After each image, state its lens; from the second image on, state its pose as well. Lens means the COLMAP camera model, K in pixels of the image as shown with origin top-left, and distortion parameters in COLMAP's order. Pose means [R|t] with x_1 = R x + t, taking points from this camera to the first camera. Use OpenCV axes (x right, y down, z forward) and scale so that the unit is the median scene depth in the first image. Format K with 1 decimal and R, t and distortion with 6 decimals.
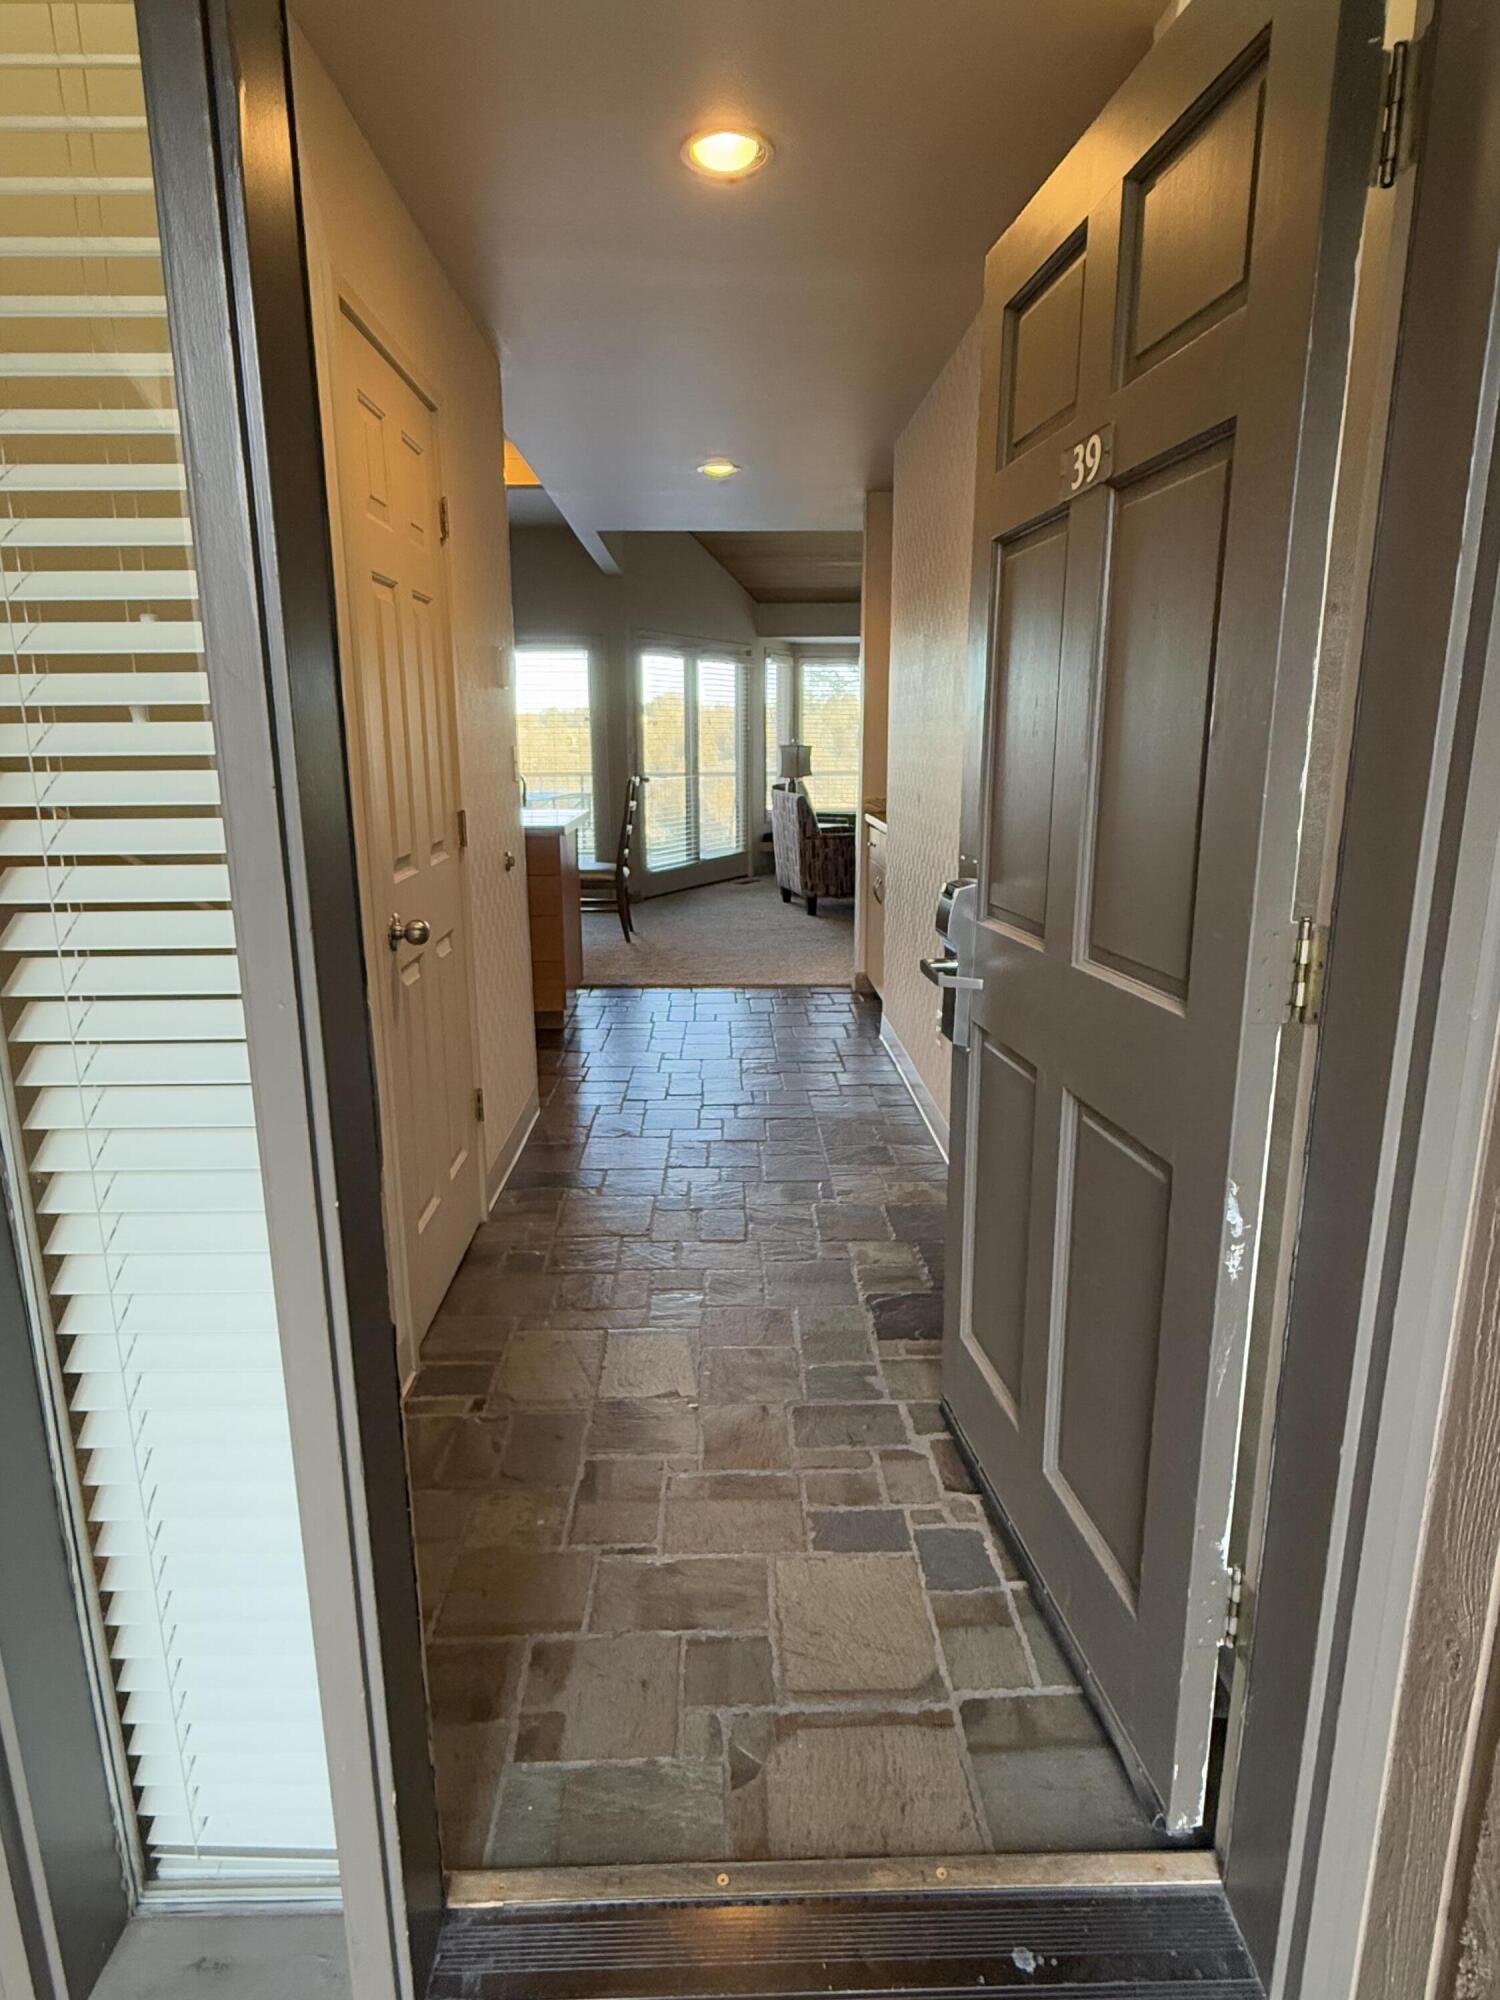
lens RADIAL K [[1127.0, 0, 750.0], [0, 1127.0, 1000.0], [0, 0, 1]] dist [0.005453, 0.000826]
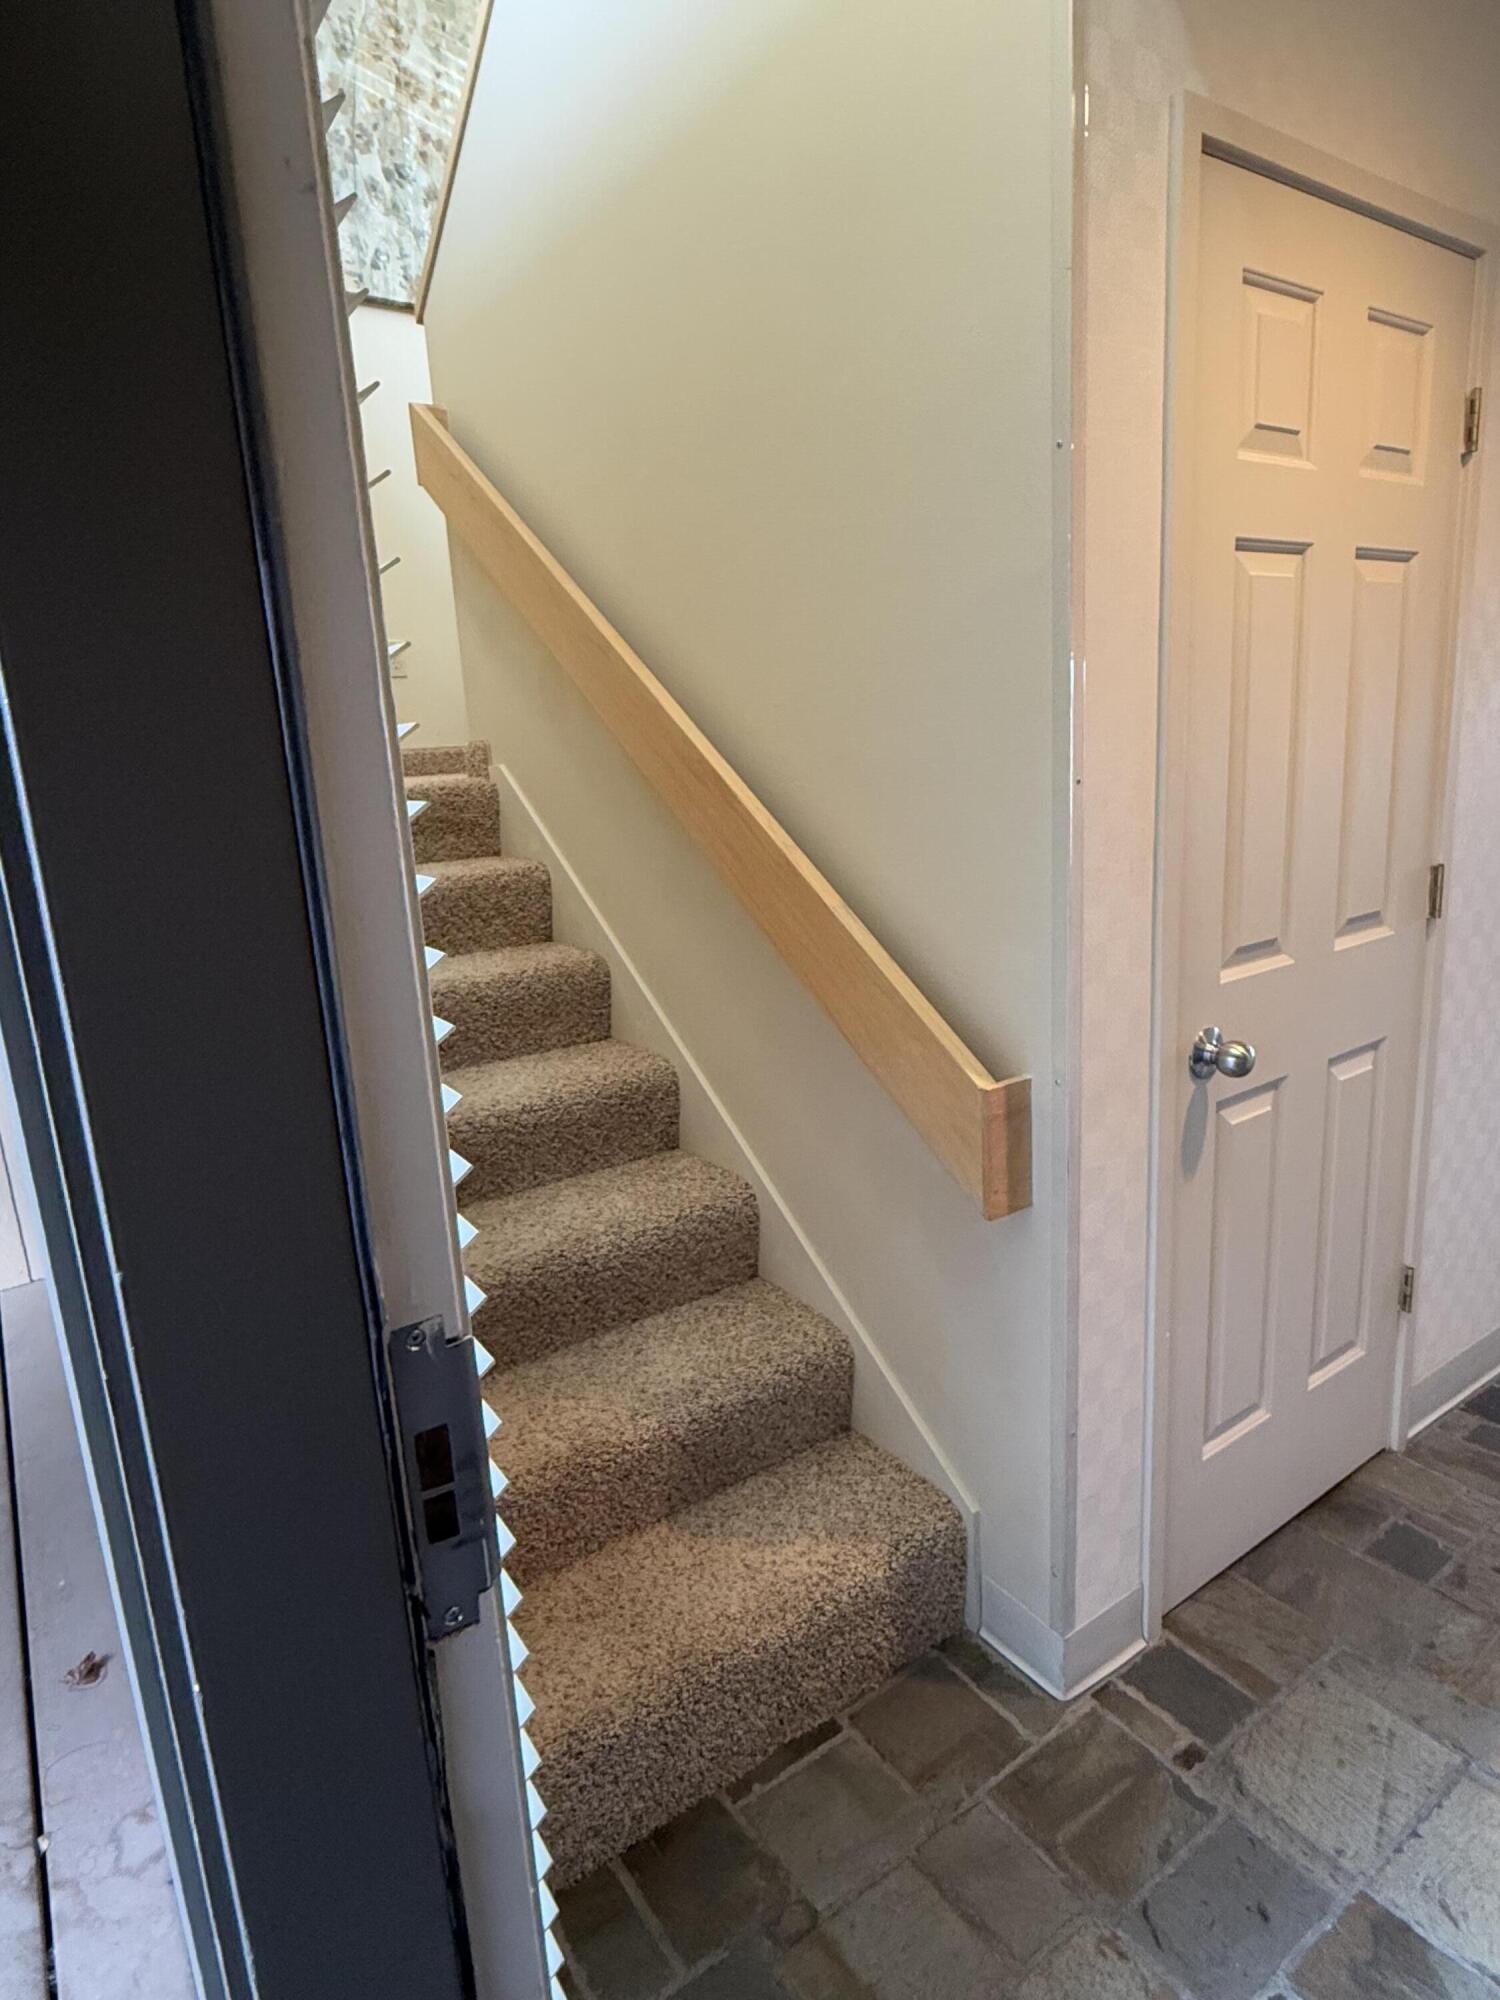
lens RADIAL K [[1127.0, 0, 750.0], [0, 1127.0, 1000.0], [0, 0, 1]] dist [0.005453, 0.000826]
pose [[0.543671, 0.157601, -0.824369, 0.091654], [-0.135886, 0.985781, 0.098843, -0.106852], [0.828225, 0.058282, 0.557357, 0.318298]]
